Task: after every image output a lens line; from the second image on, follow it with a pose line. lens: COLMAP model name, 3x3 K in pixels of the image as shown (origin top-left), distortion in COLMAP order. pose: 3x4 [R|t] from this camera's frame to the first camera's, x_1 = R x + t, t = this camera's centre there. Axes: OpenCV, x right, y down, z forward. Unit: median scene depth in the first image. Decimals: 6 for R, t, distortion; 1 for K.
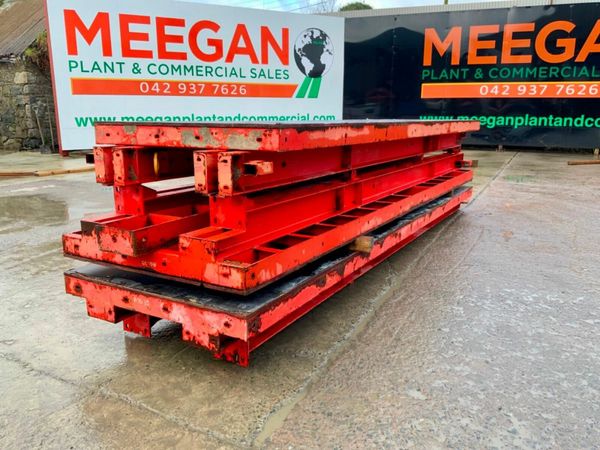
lens RADIAL K [[511.4, 0, 300.0], [0, 511.4, 225.0], [0, 0, 1]] dist [0.083242, -0.177124]
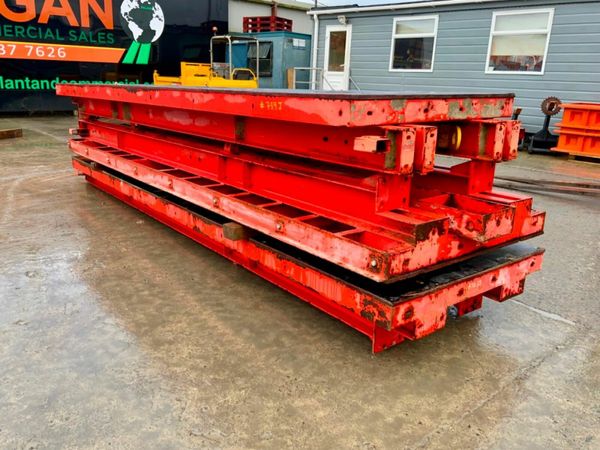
lens RADIAL K [[514.6, 0, 284.4], [0, 514.6, 224.2], [0, 0, 1]] dist [0.006547, 0.002882]
pose [[0.382576, -0.245609, 0.890680, -0.263393], [0.181471, 0.965217, 0.188215, -0.042443], [-0.905927, 0.089626, 0.413840, 0.190015]]
